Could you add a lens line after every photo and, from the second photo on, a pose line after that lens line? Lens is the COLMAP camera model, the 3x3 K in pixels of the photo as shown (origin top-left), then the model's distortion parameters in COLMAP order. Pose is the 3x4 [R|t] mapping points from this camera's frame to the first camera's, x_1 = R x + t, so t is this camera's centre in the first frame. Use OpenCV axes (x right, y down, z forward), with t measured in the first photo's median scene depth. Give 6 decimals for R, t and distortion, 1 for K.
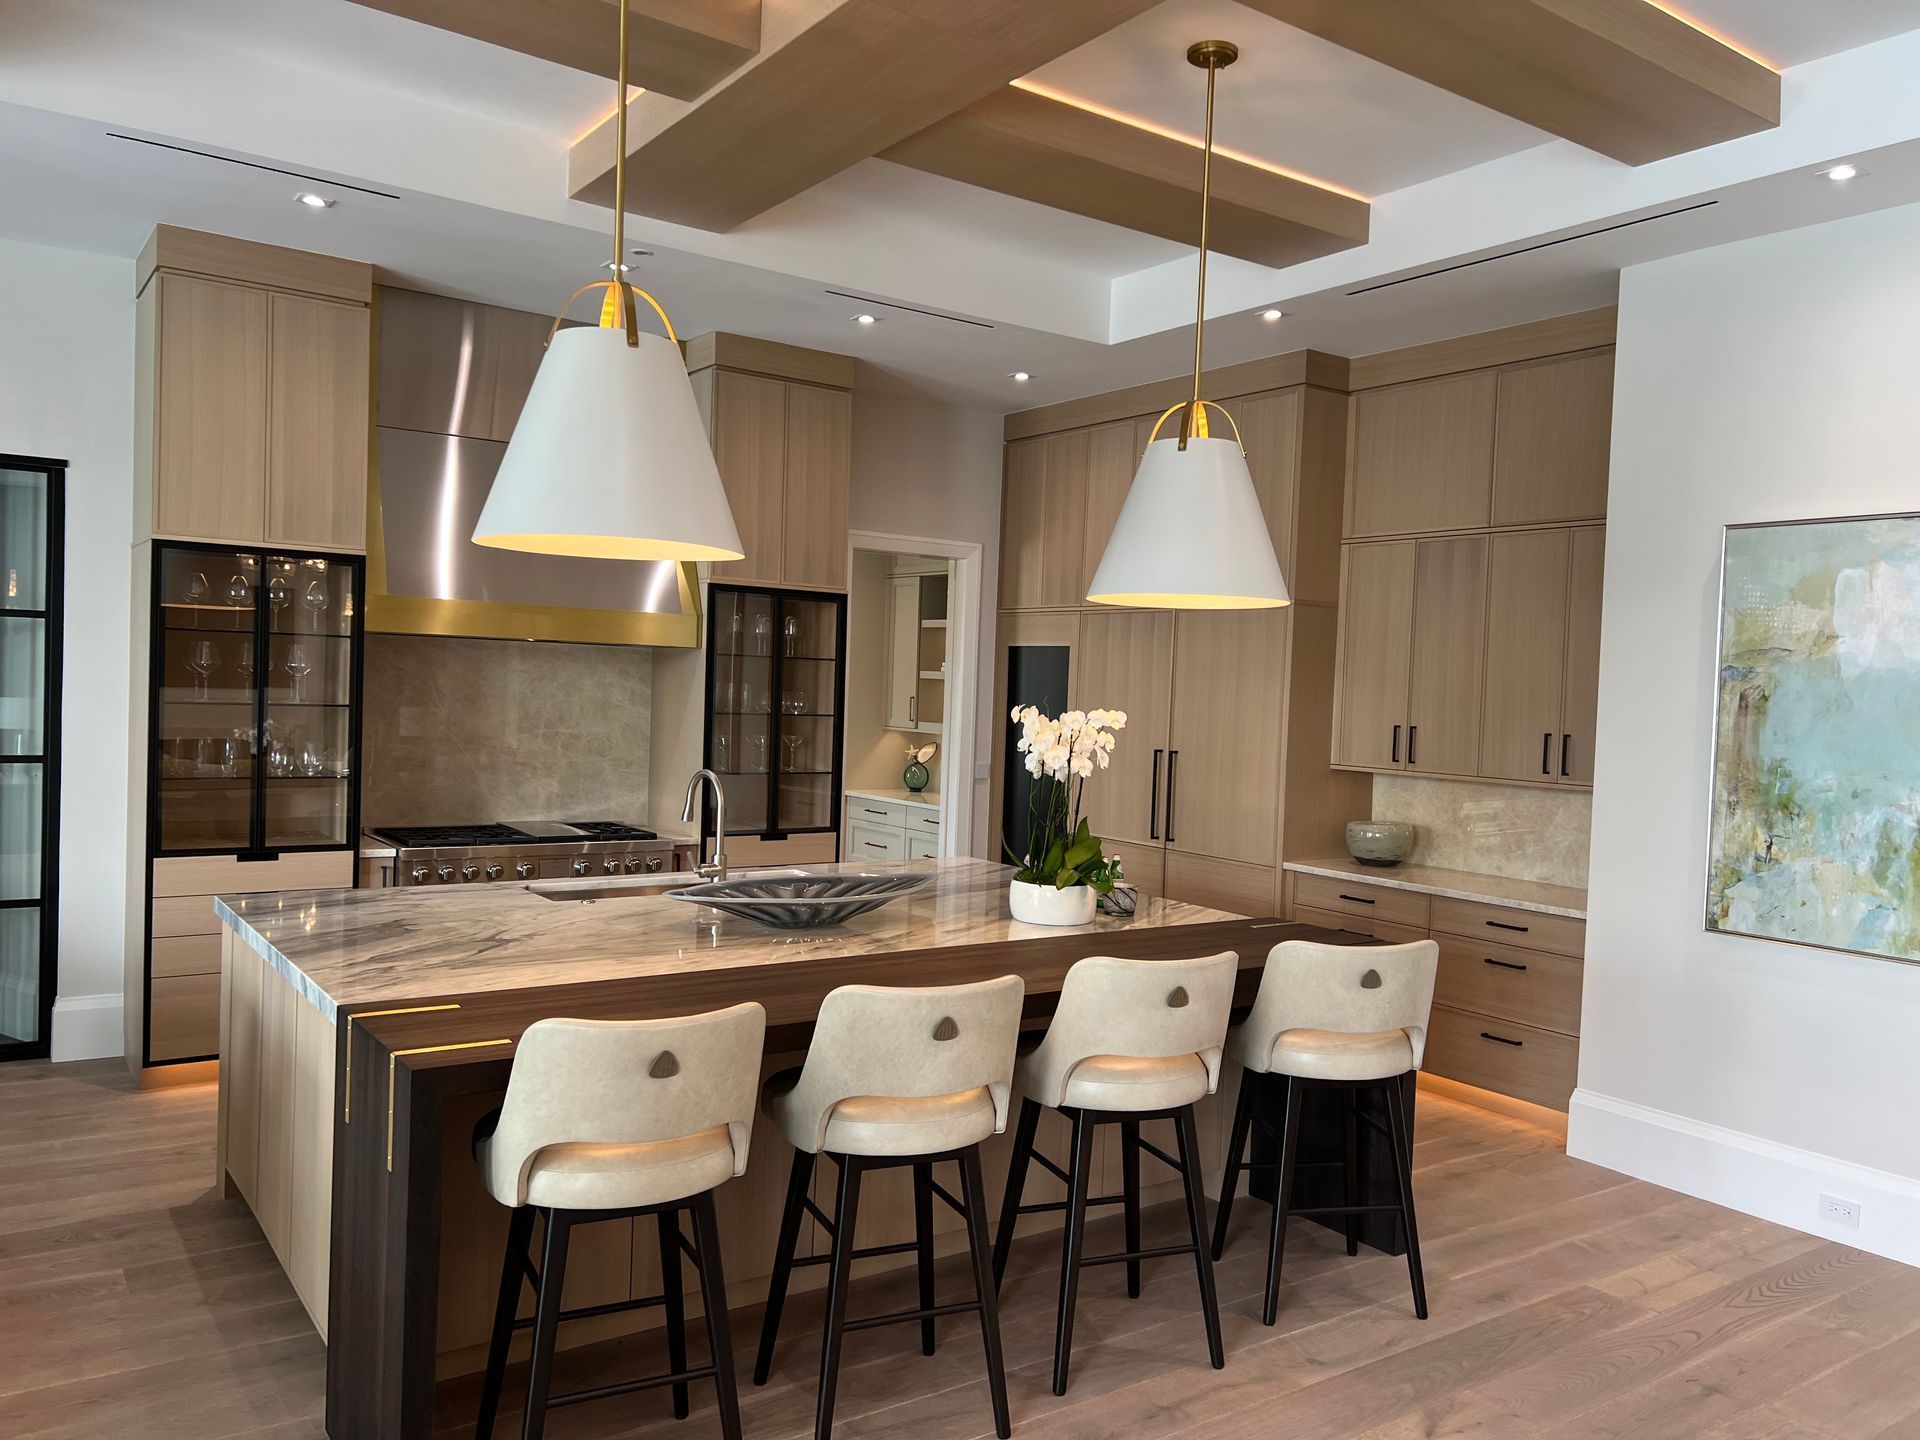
lens RADIAL K [[1443.1, 0, 978.6], [0, 1443.1, 738.7], [0, 0, 1]] dist [0.060605, -0.054462]
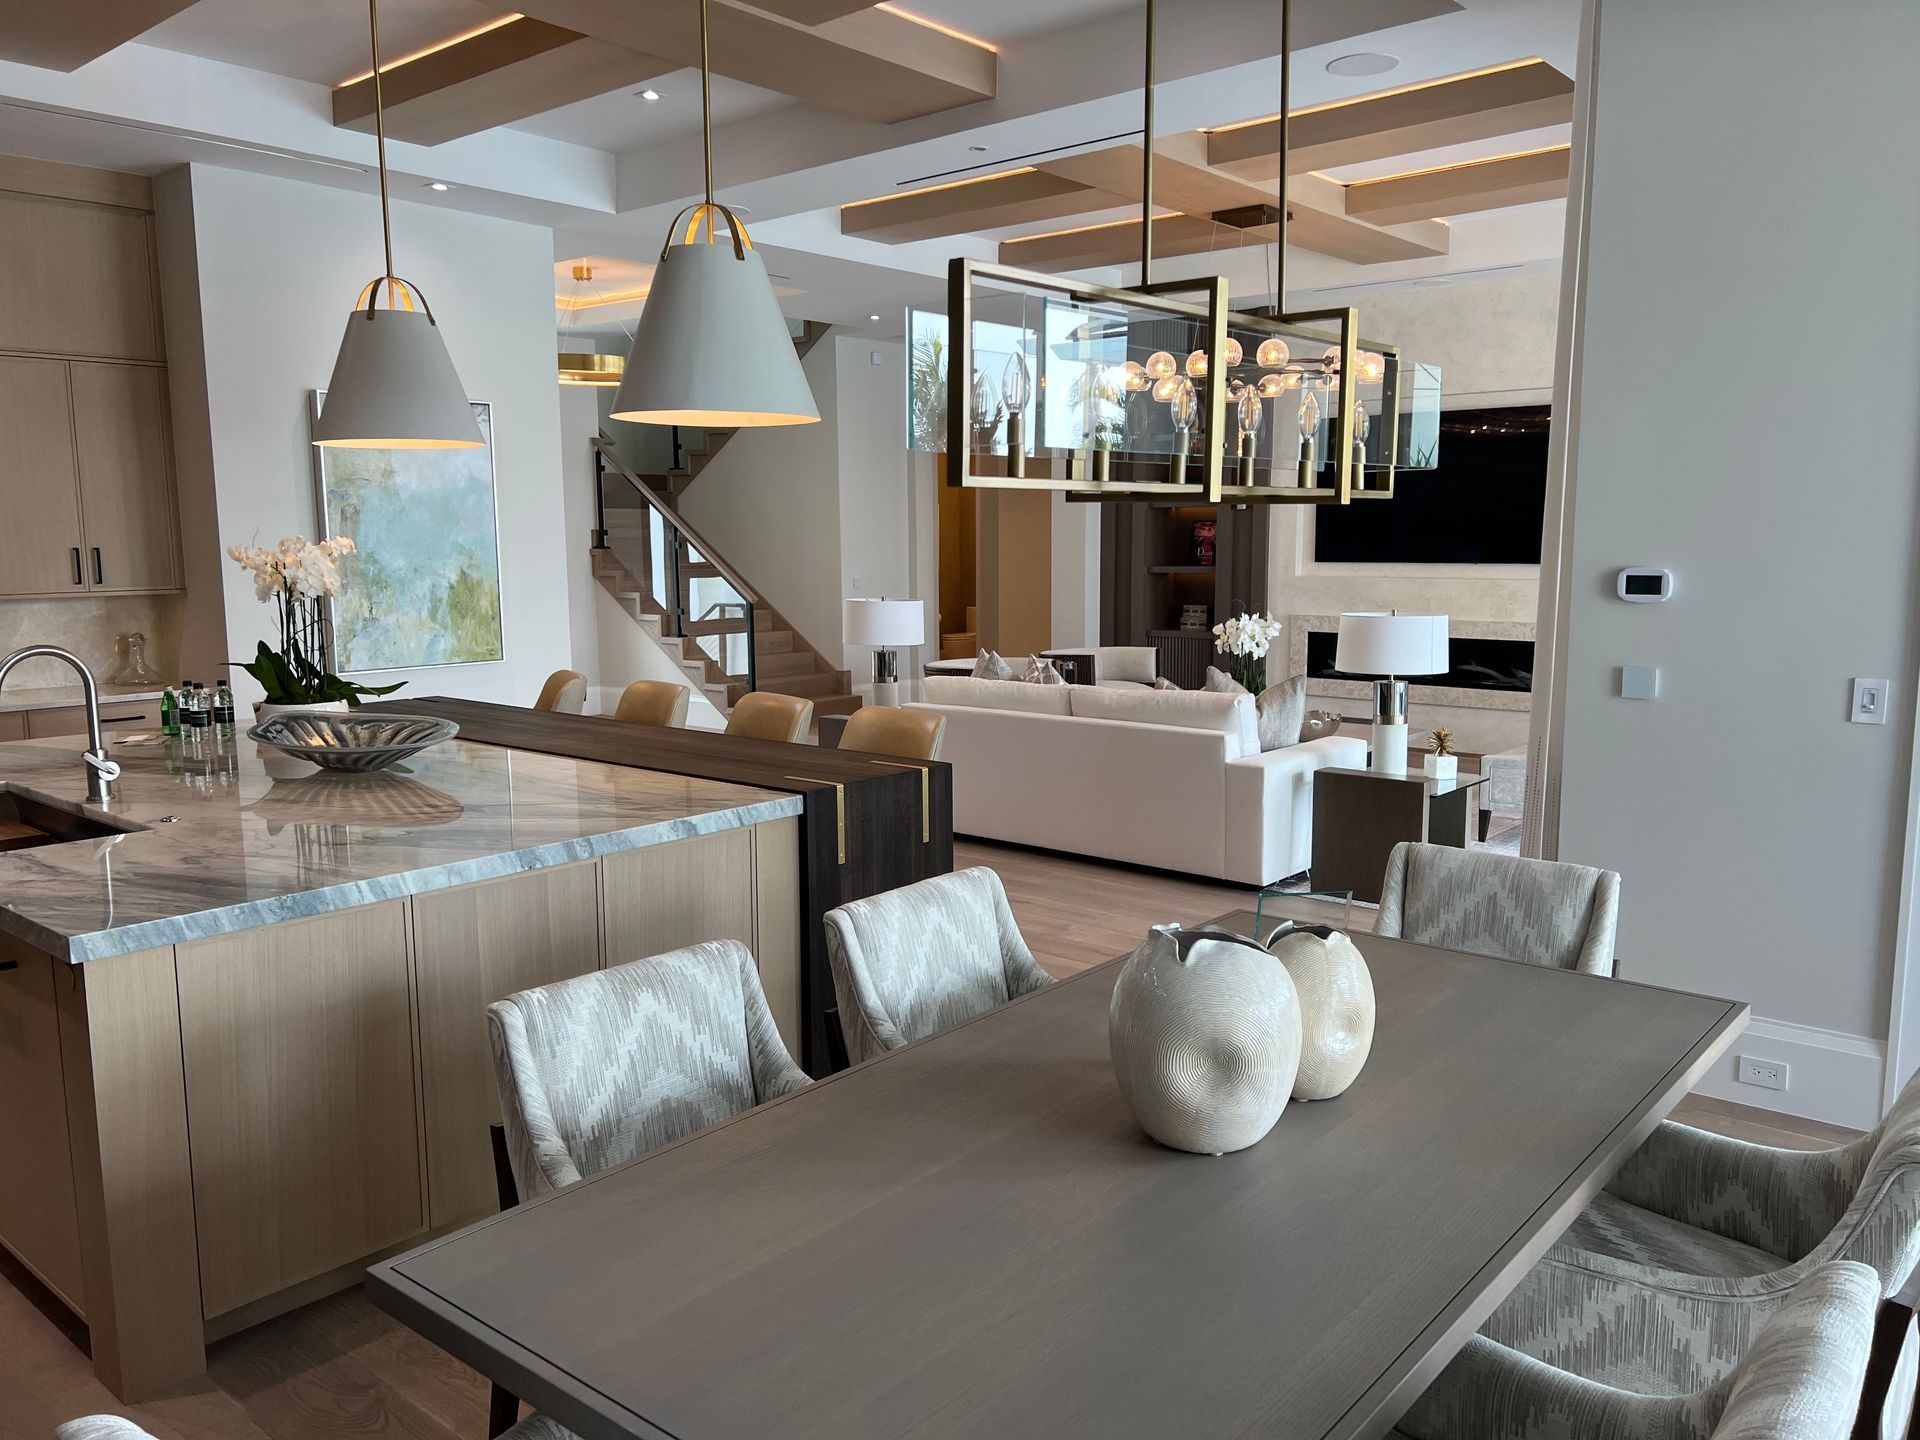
lens RADIAL K [[1443.1, 0, 979.0], [0, 1443.1, 713.3], [0, 0, 1]] dist [0.060605, -0.054462]
pose [[-0.246813, -0.155934, 0.956435, -1.059382], [0.035804, 0.984828, 0.169802, -0.054303], [-0.968401, 0.076153, -0.237485, 0.739333]]
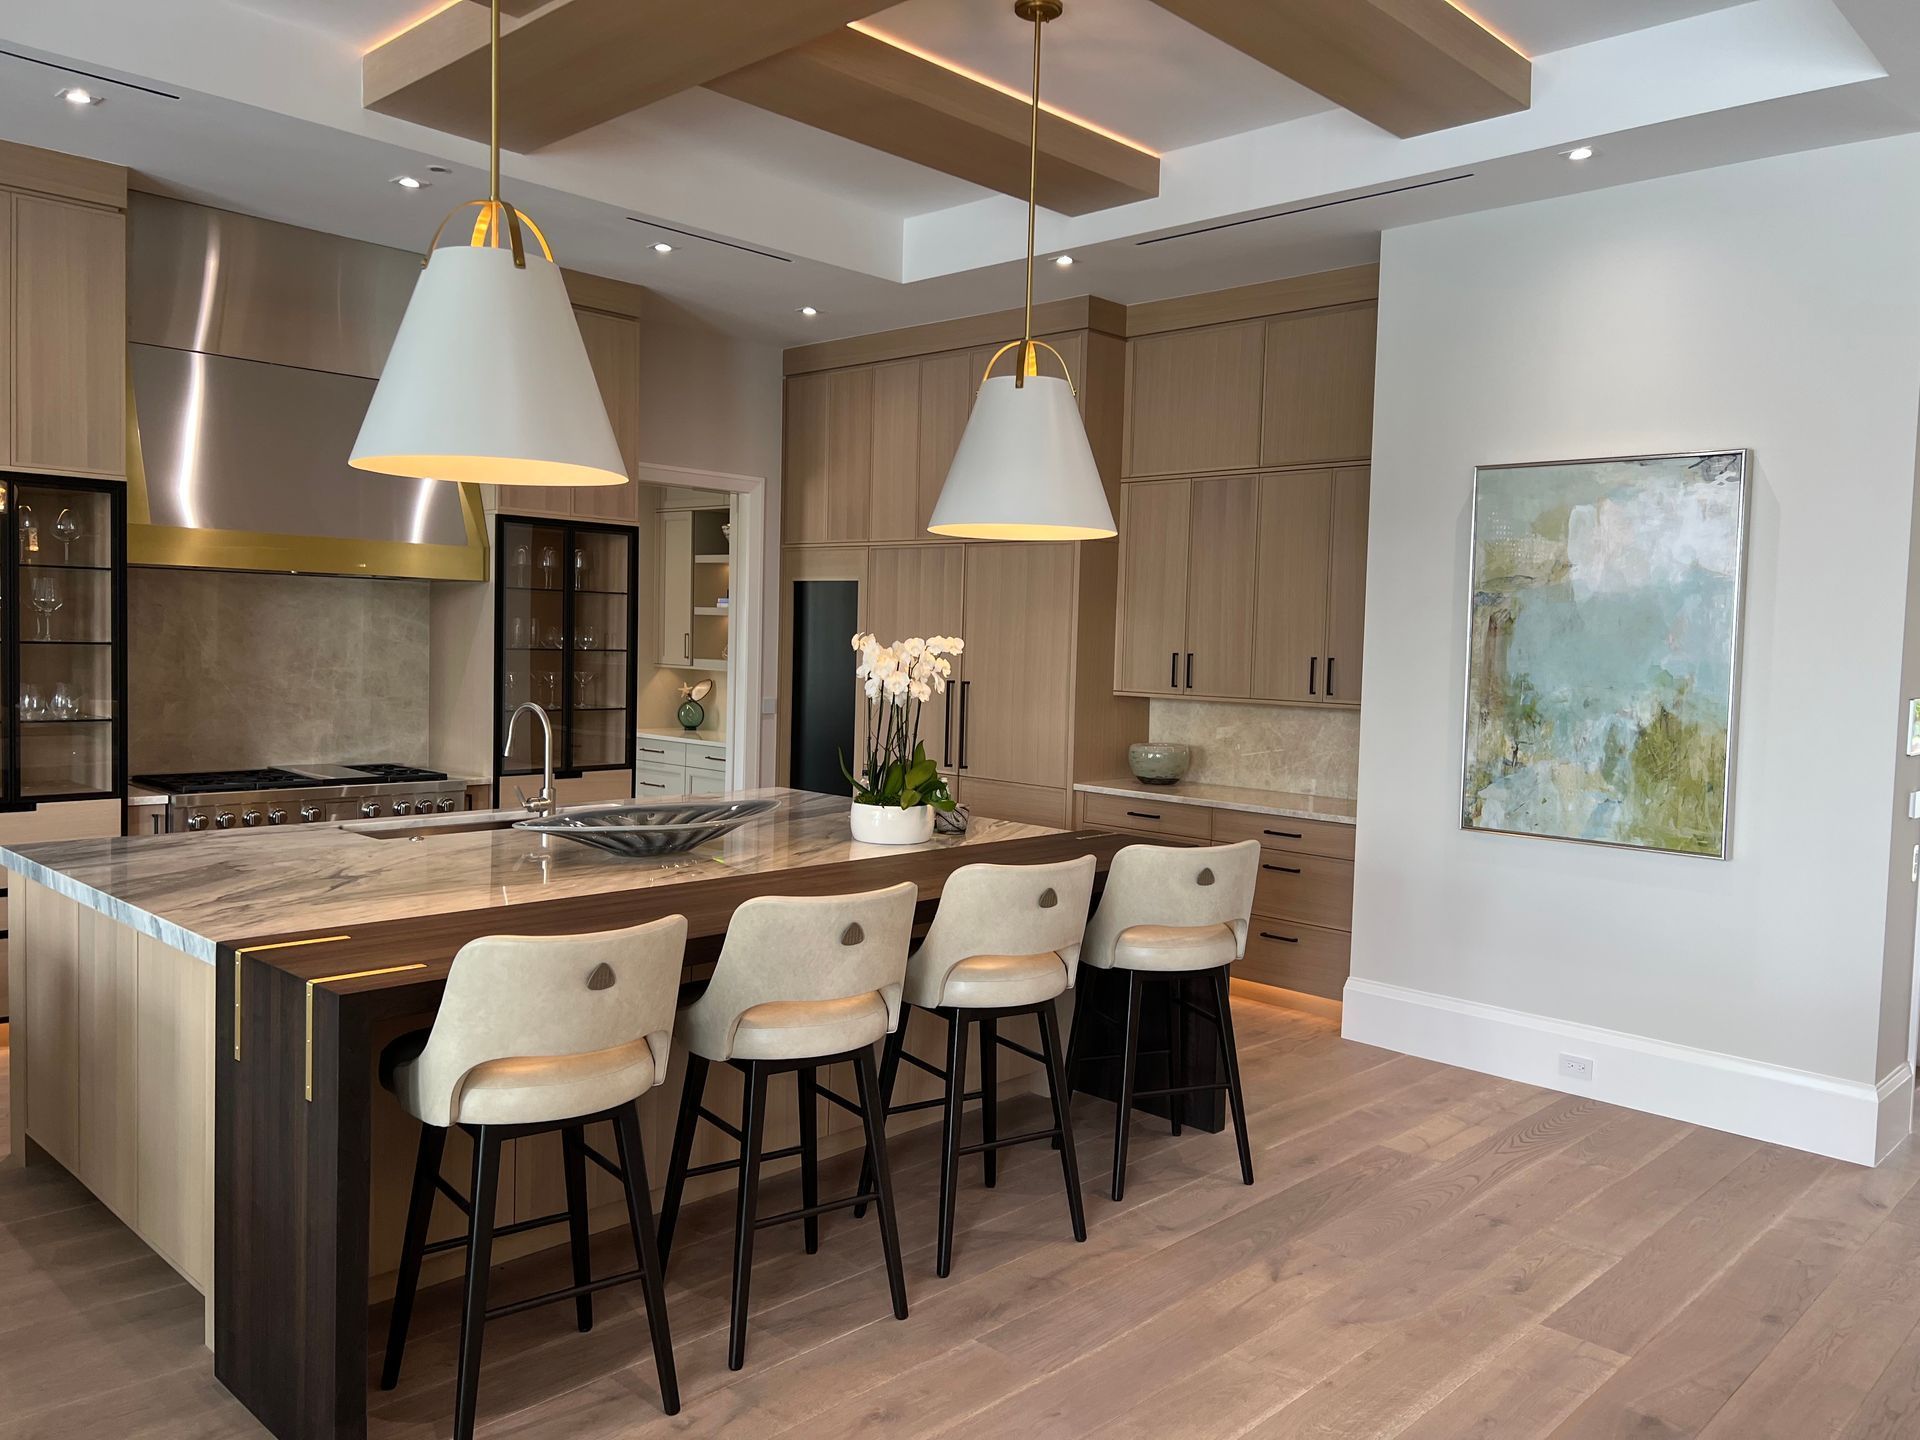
lens RADIAL K [[1443.1, 0, 965.6], [0, 1443.1, 711.3], [0, 0, 1]] dist [0.060605, -0.054462]
pose [[0.982803, -0.019629, 0.183609, -0.081280], [0.015791, 0.999626, 0.022345, 0.010428], [-0.183978, -0.019062, 0.982745, -0.026331]]
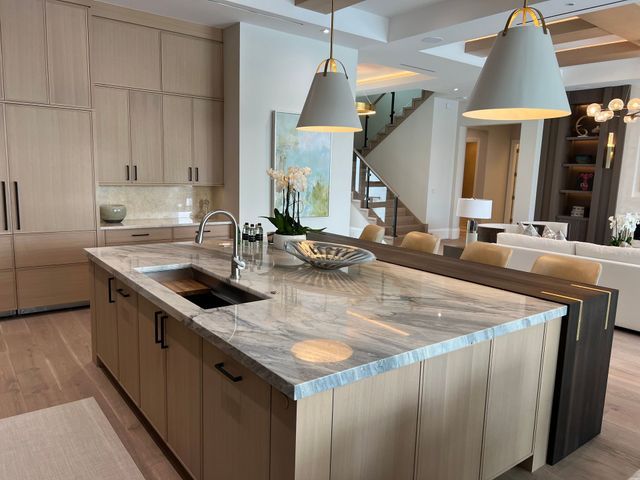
lens RADIAL K [[481.0, 0, 325.3], [0, 481.0, 244.4], [0, 0, 1]] dist [0.060605, -0.054462]
pose [[-0.039019, -0.189459, 0.981113, -0.777081], [0.005570, 0.981804, 0.189814, -0.044307], [-0.999223, 0.012871, -0.037254, 0.925644]]
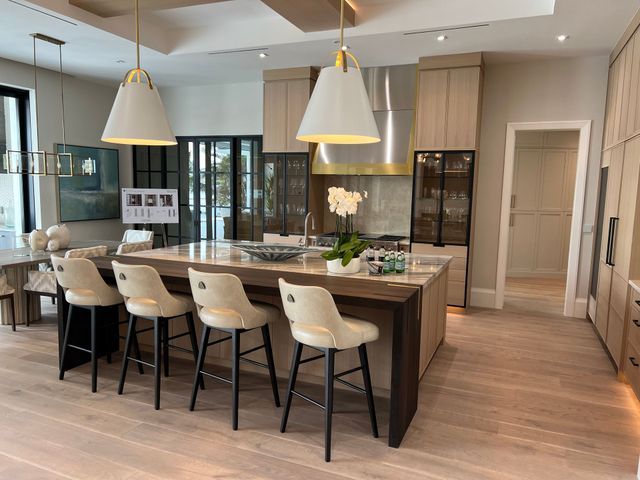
lens RADIAL K [[481.0, 0, 321.0], [0, 481.0, 246.6], [0, 0, 1]] dist [0.060605, -0.054462]
pose [[0.524735, 0.081561, -0.847350, 0.715672], [-0.038545, 0.996655, 0.072063, 0.020930], [0.850393, -0.005153, 0.526123, 0.493318]]
